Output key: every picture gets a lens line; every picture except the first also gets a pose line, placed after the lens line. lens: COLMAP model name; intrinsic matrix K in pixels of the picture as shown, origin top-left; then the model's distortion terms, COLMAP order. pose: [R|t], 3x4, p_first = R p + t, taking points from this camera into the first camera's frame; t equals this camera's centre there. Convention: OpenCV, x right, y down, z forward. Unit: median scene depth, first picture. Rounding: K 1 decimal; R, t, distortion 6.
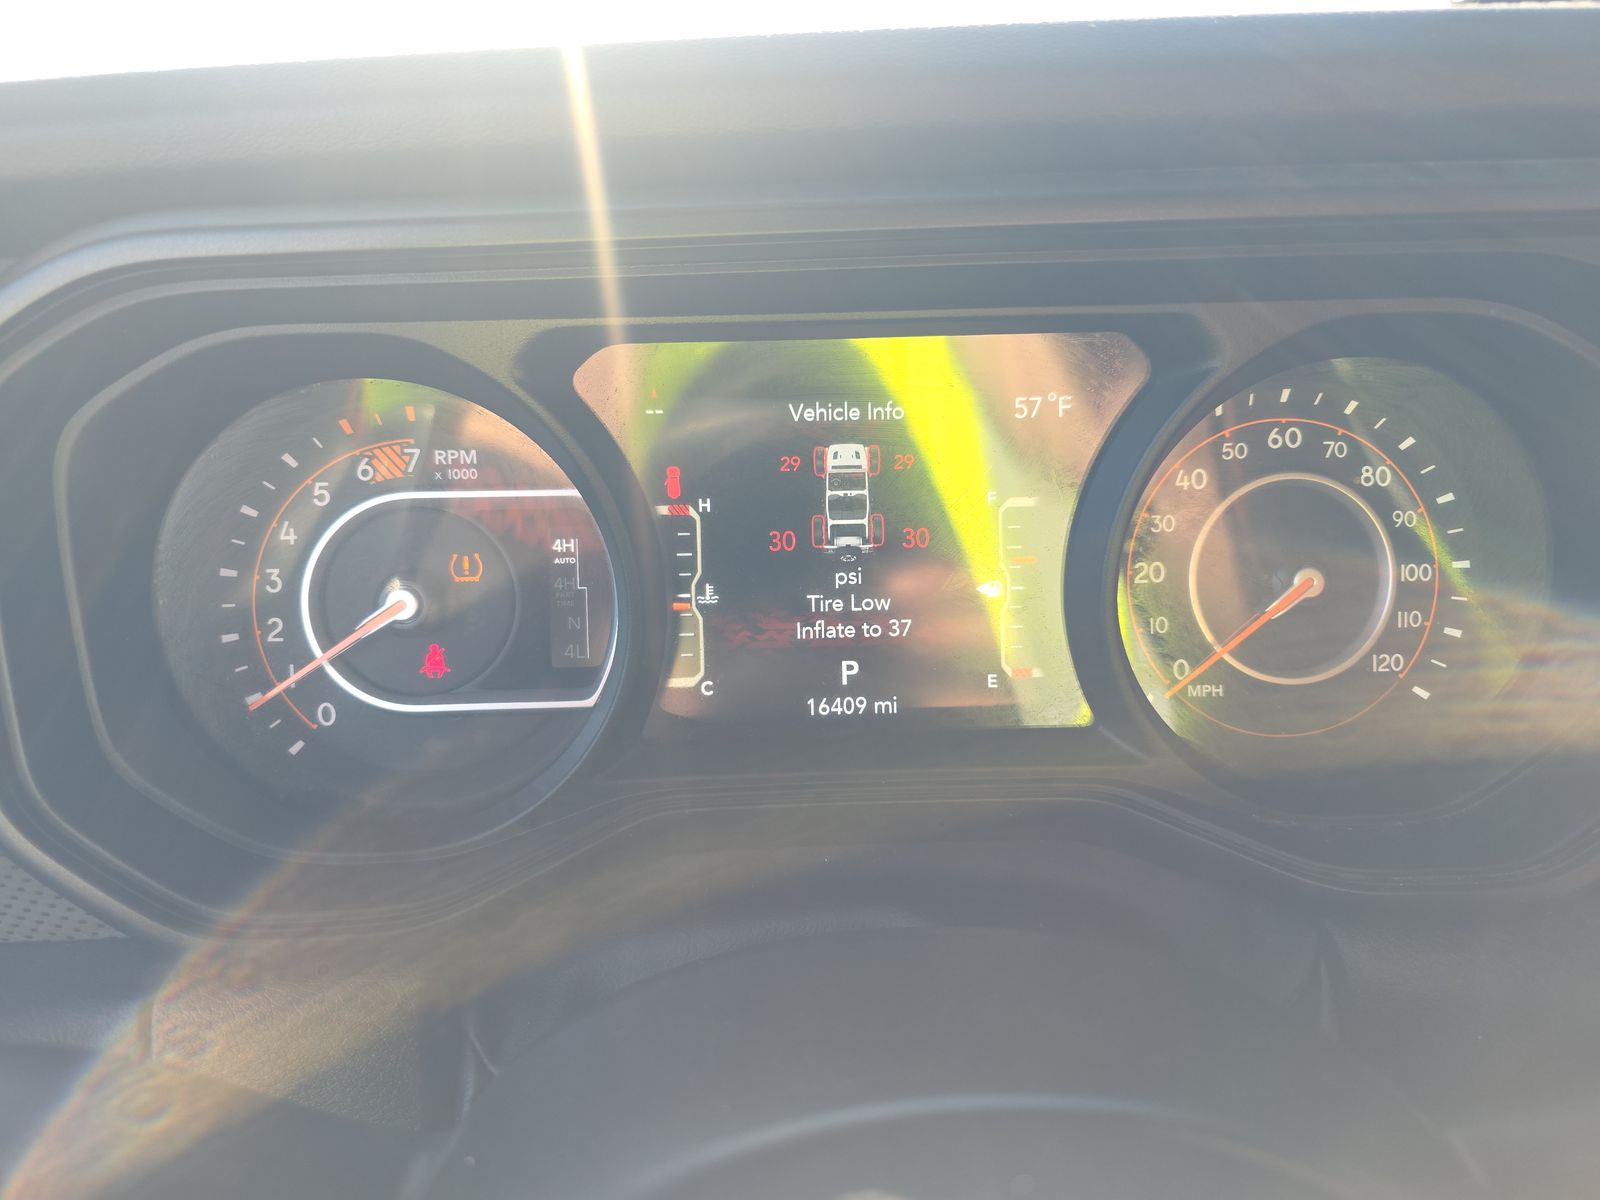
lens RADIAL K [[1046.7, 0, 800.0], [0, 1046.7, 600.0], [0, 0, 1]] dist [0.029841, -0.045078]
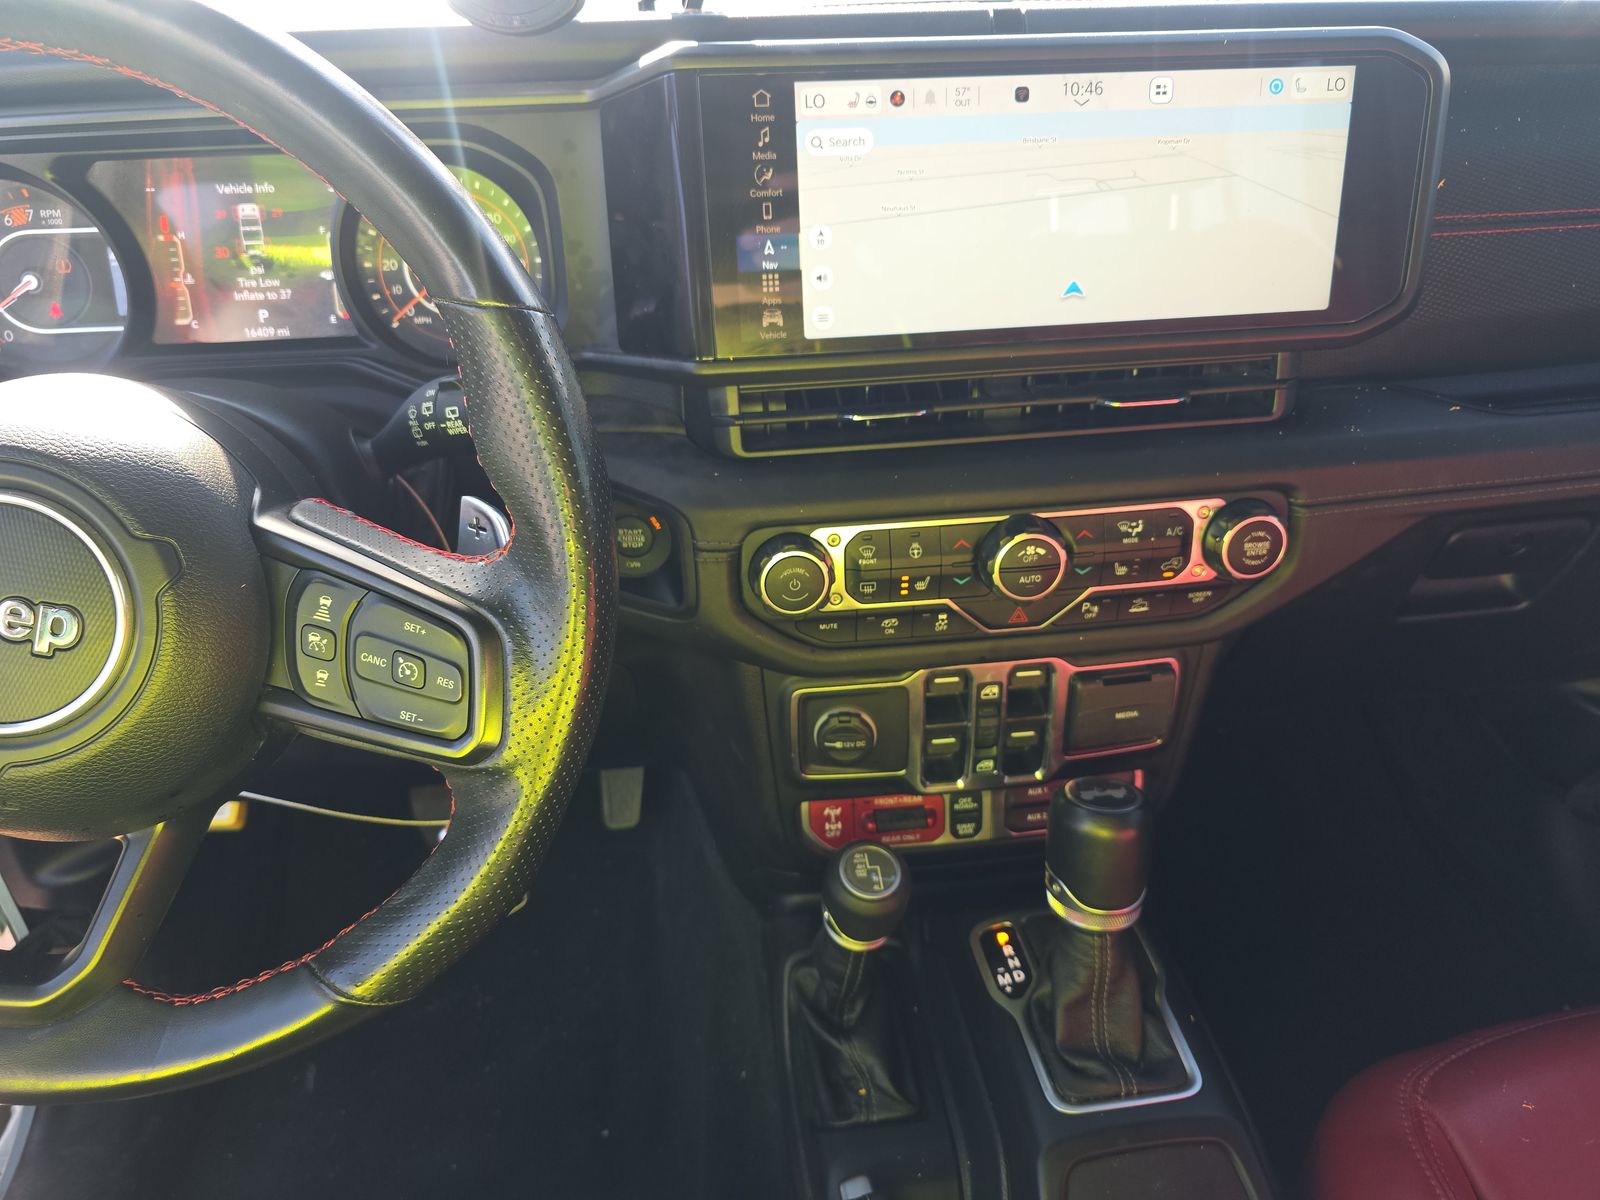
lens RADIAL K [[1046.7, 0, 800.0], [0, 1046.7, 600.0], [0, 0, 1]] dist [0.029841, -0.045078]
pose [[0.997187, -0.033238, 0.067178, 0.989382], [0.018776, 0.978494, 0.205420, 0.218307], [-0.072561, -0.203581, 0.976366, -1.316863]]
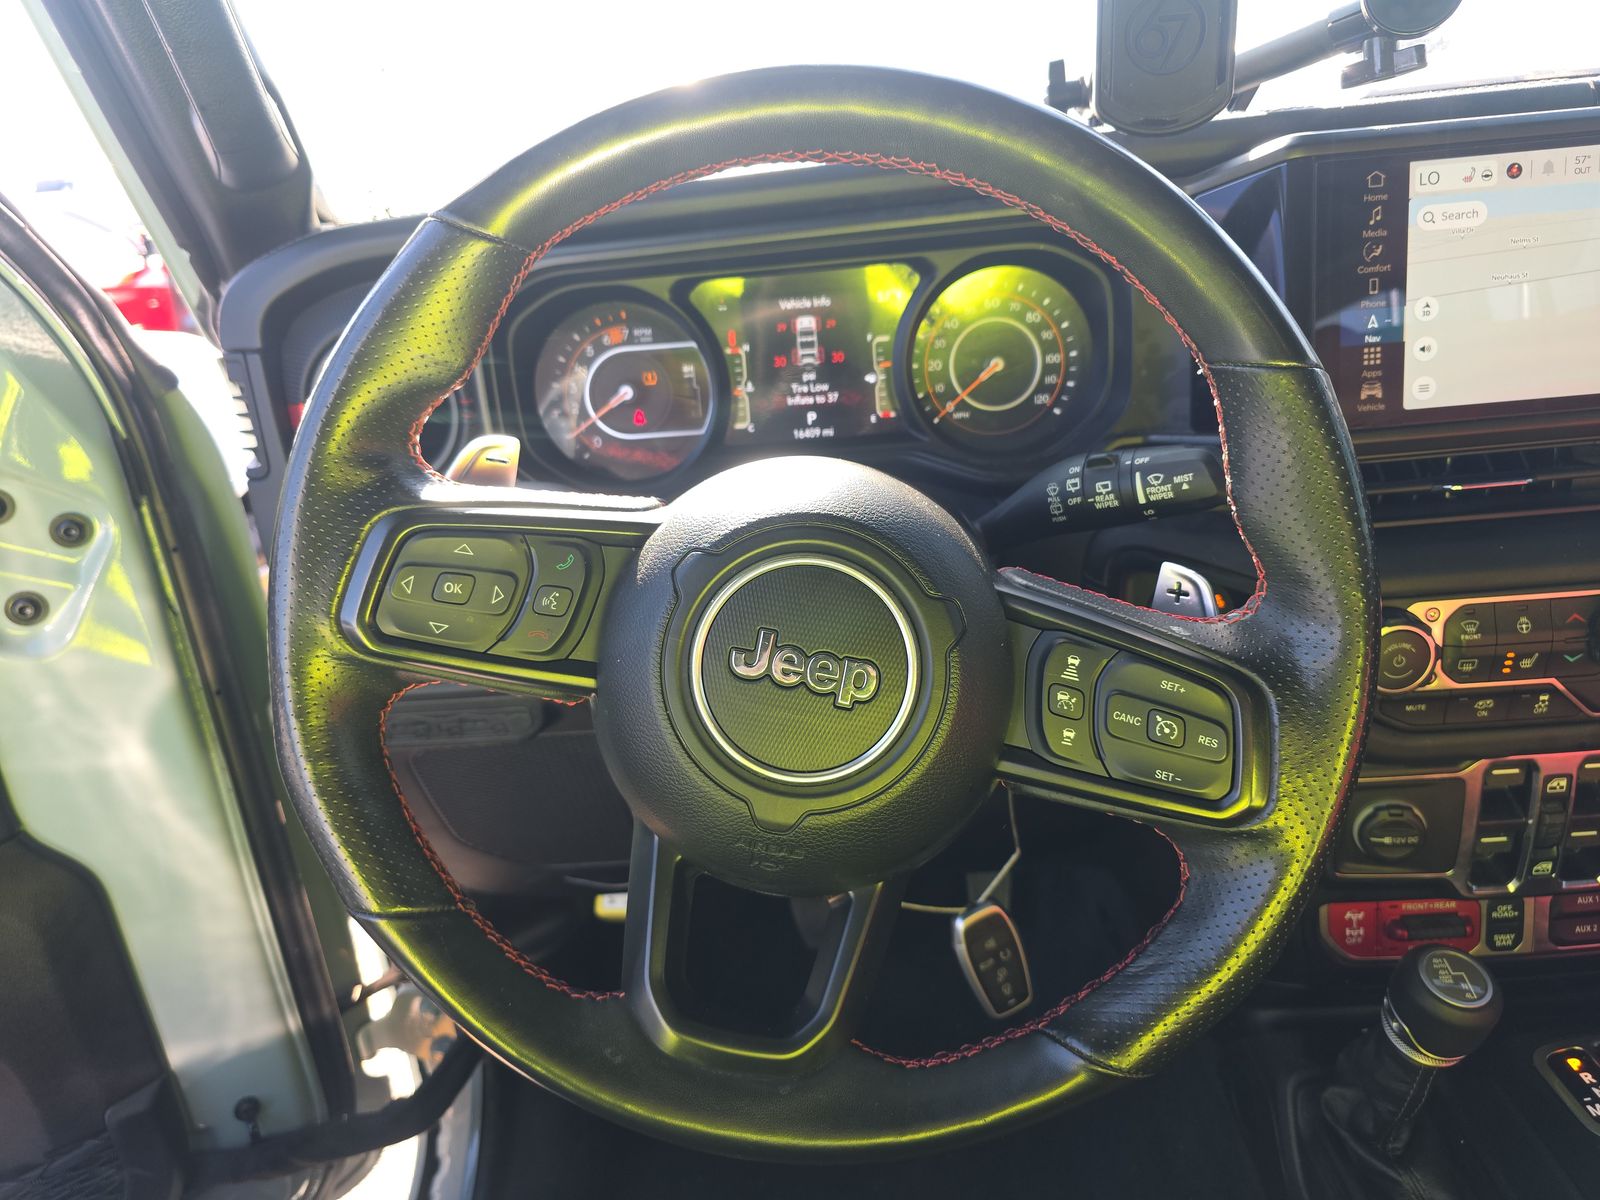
lens RADIAL K [[1046.7, 0, 800.0], [0, 1046.7, 600.0], [0, 0, 1]] dist [0.029841, -0.045078]
pose [[0.995121, -0.038542, -0.090818, 0.218358], [0.046302, 0.995309, 0.084950, 0.274098], [0.087118, -0.088740, 0.992238, -1.349415]]
